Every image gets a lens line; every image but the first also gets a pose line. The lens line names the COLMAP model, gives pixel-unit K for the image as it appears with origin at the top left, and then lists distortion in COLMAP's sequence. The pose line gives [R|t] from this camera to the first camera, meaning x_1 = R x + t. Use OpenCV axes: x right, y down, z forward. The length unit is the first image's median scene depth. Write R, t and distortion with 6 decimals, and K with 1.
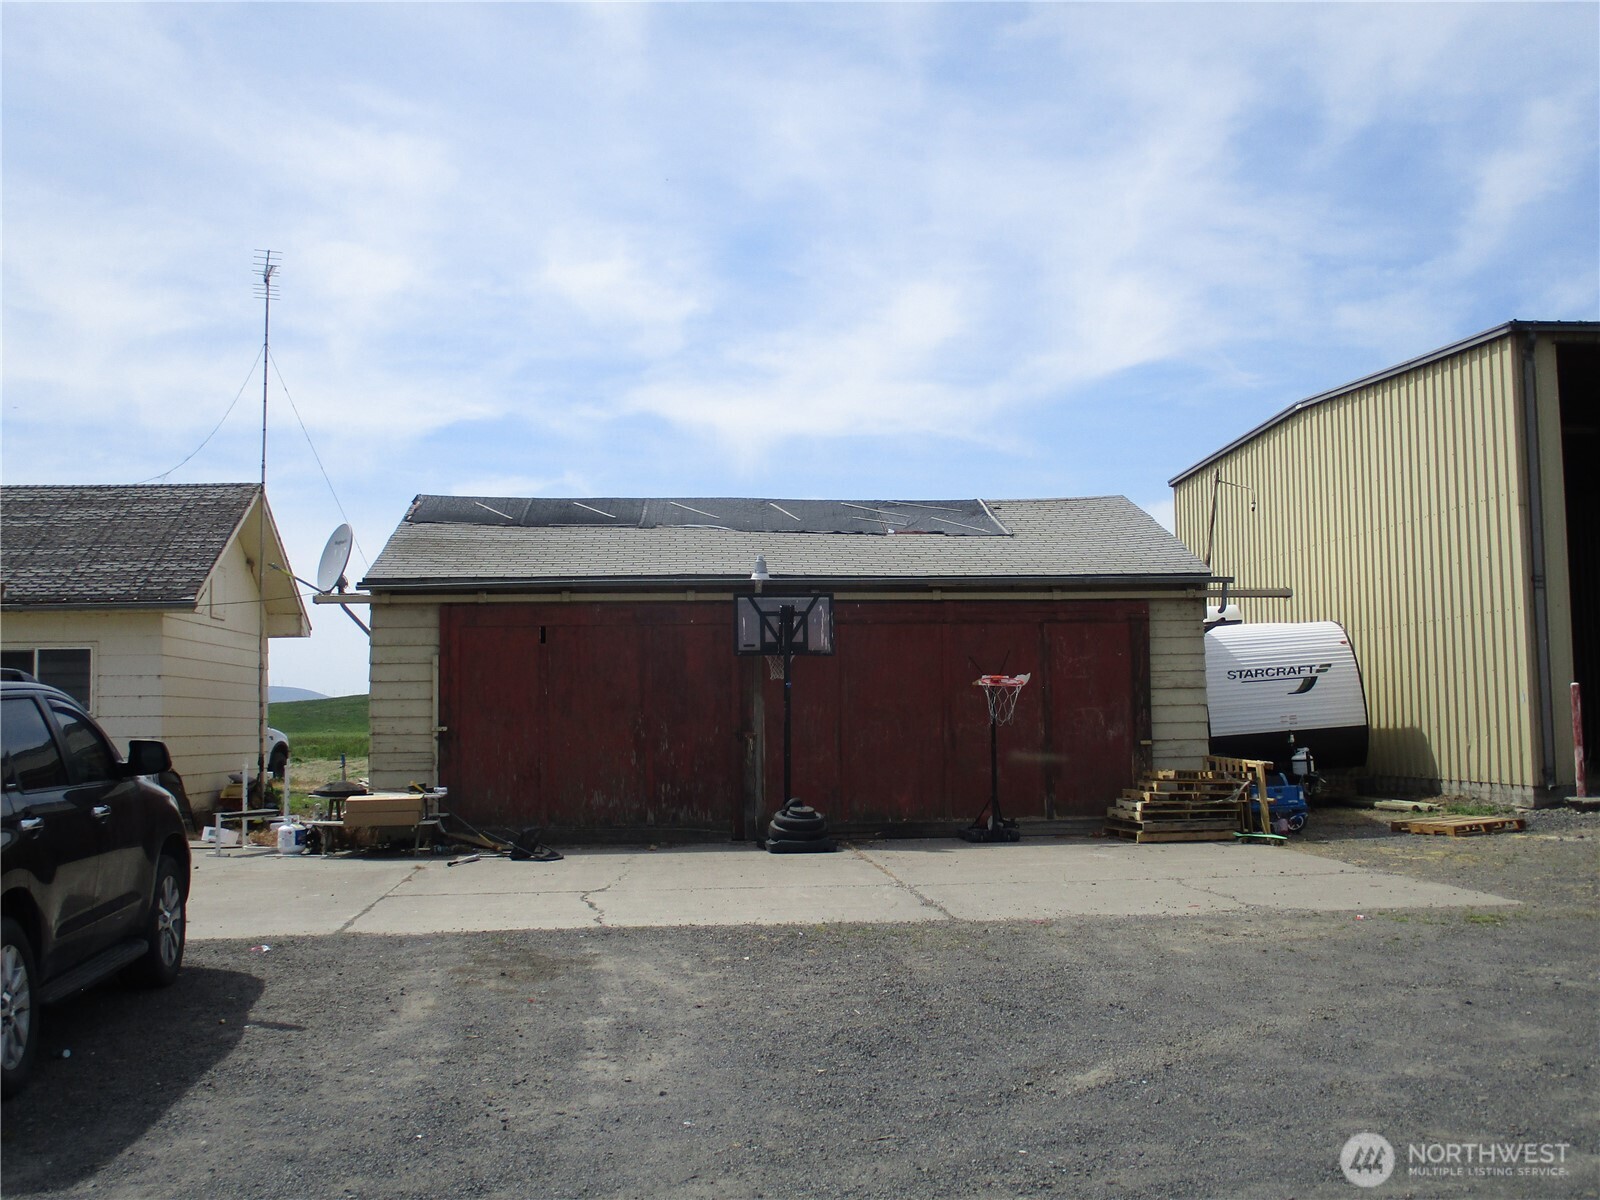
lens RADIAL K [[1877.9, 0, 807.7], [0, 1877.9, 606.1], [0, 0, 1]] dist [-0.021271, 0.000000]
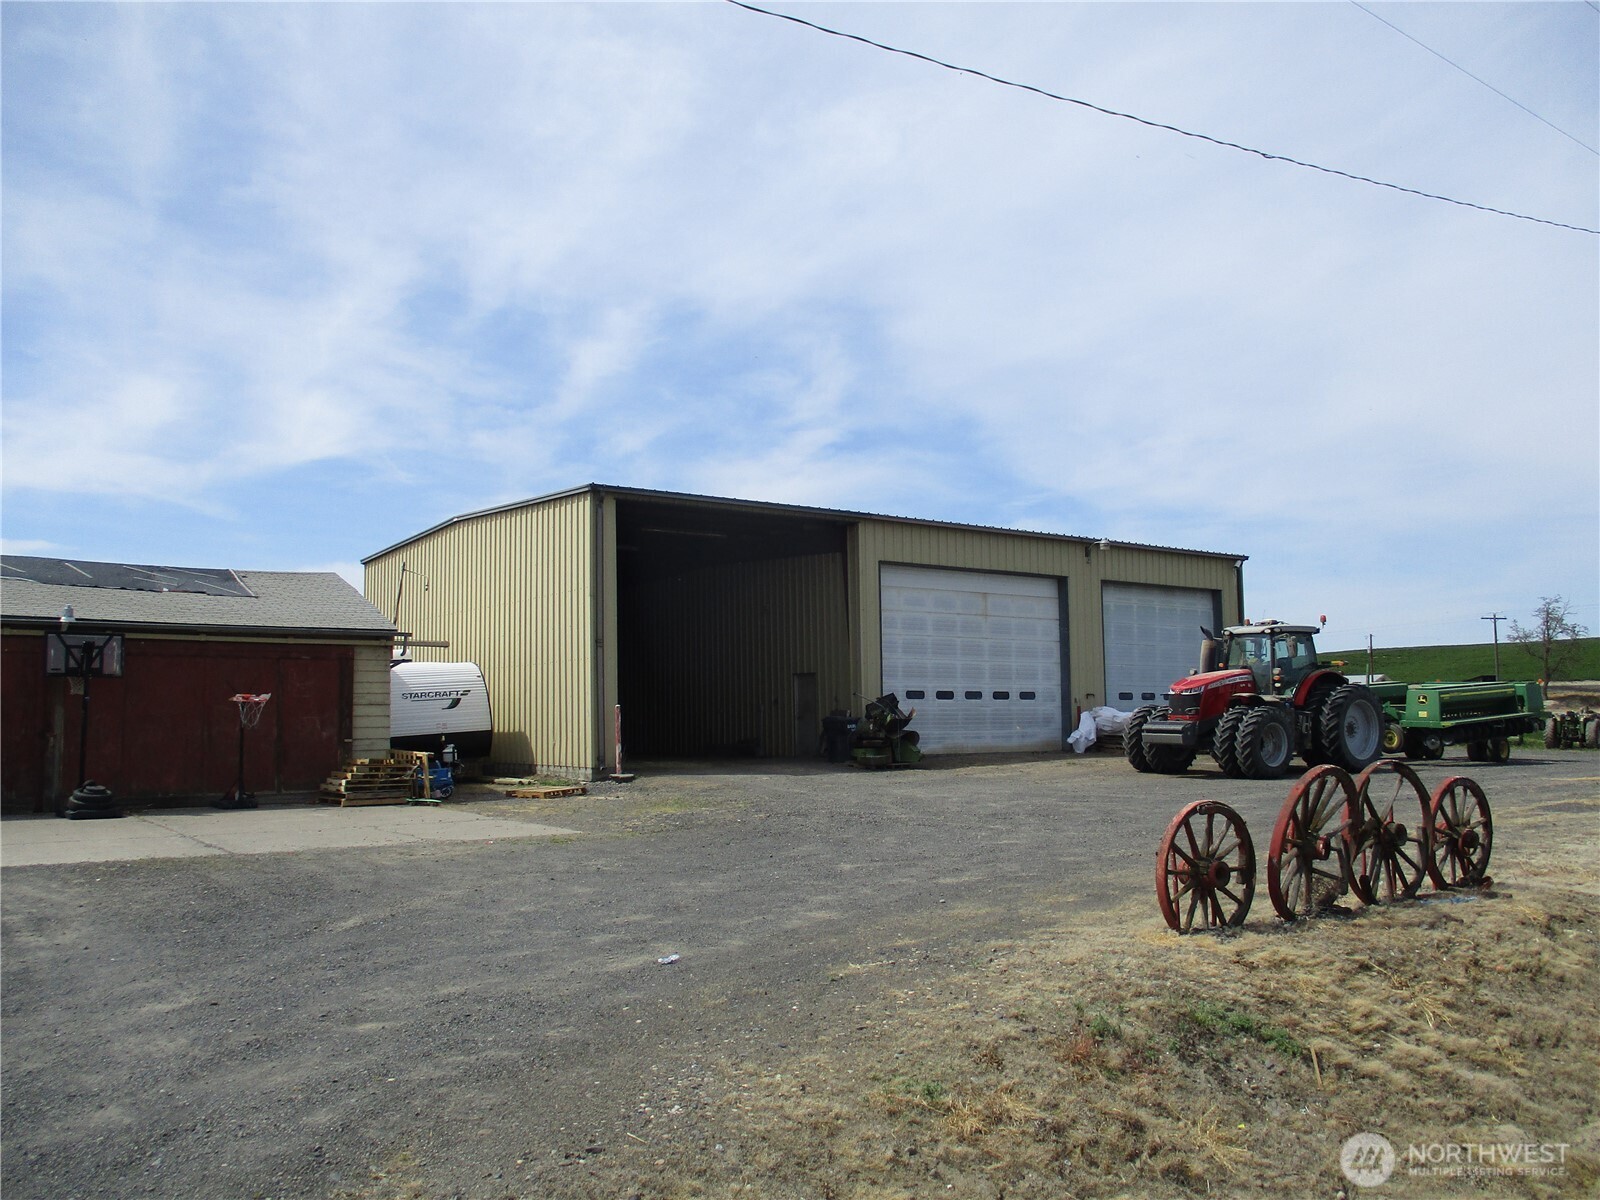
lens RADIAL K [[1366.4, 0, 795.4], [0, 1366.4, 605.6], [0, 0, 1]] dist [0.014844, -0.023698]
pose [[0.870353, 0.049456, 0.489939, -0.050254], [-0.035600, 0.998660, -0.037565, -0.006843], [-0.491140, 0.015252, 0.870947, -0.132333]]
